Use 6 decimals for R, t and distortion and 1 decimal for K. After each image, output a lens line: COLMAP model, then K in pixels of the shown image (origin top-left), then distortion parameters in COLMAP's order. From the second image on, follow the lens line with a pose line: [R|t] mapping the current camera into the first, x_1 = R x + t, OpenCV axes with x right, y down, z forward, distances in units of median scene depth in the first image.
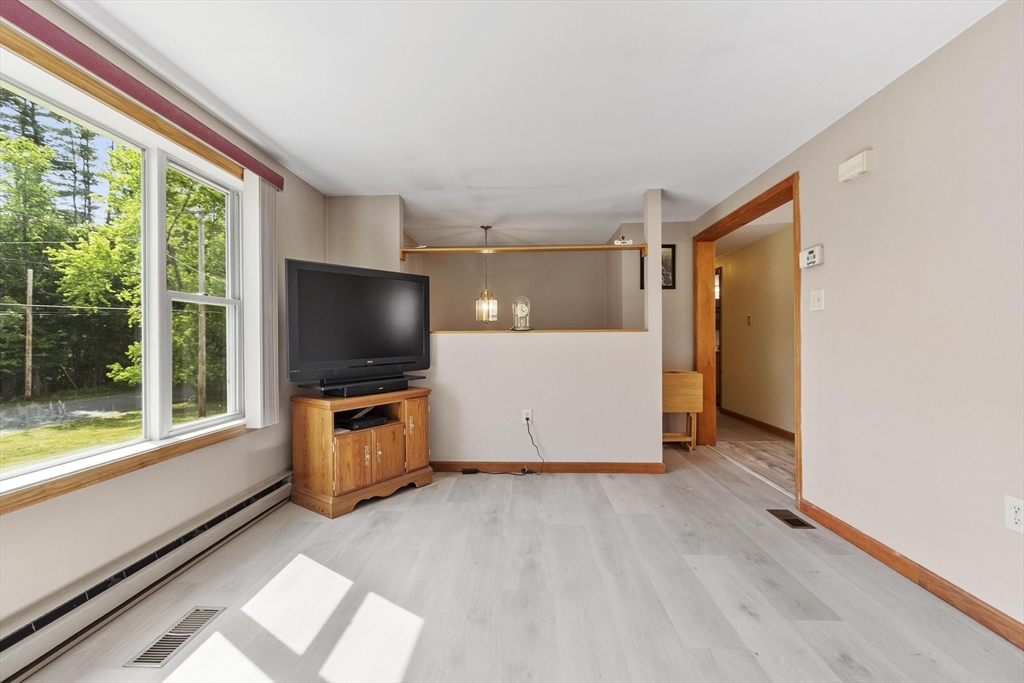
lens RADIAL K [[441.2, 0, 512.0], [0, 441.2, 341.5], [0, 0, 1]] dist [0.002048, 0.000002]
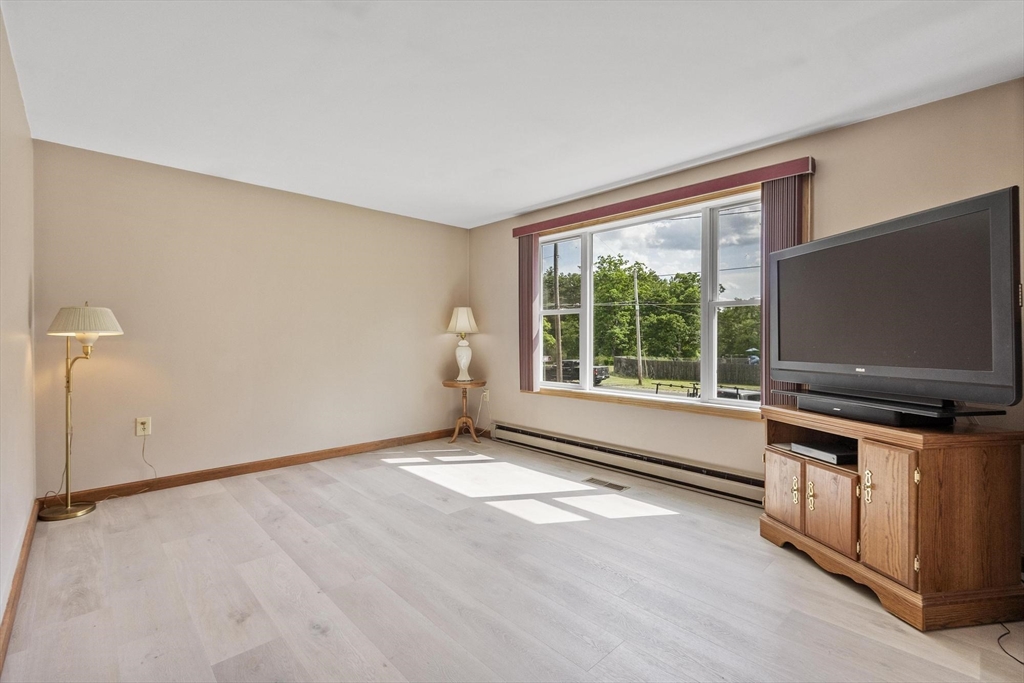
lens RADIAL K [[465.7, 0, 507.3], [0, 465.7, 342.7], [0, 0, 1]] dist [0.000166, -0.000035]
pose [[-0.702103, 0.012242, -0.711970, 0.534060], [-0.001123, 0.999832, 0.018299, -0.006178], [0.712075, 0.013647, -0.701971, 1.104529]]
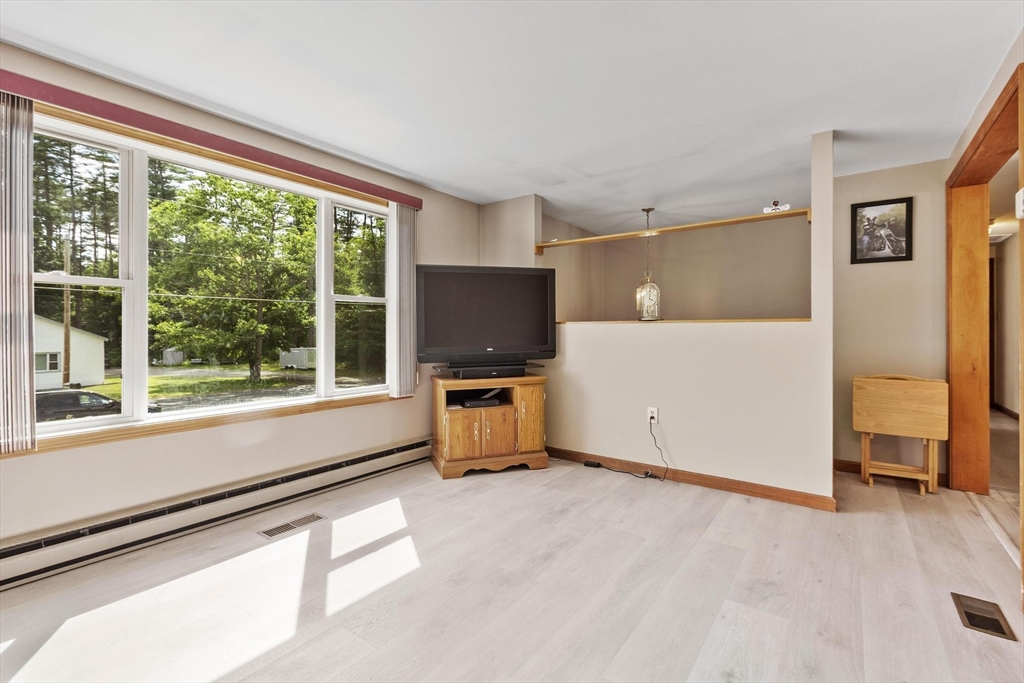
lens RADIAL K [[458.1, 0, 512.1], [0, 458.1, 330.0], [0, 0, 1]] dist [0.000041, 0.000454]
pose [[0.829453, 0.006830, -0.558534, 0.374196], [-0.008515, 0.999964, -0.000417, -0.003522], [0.558511, 0.005102, 0.829481, 0.061364]]
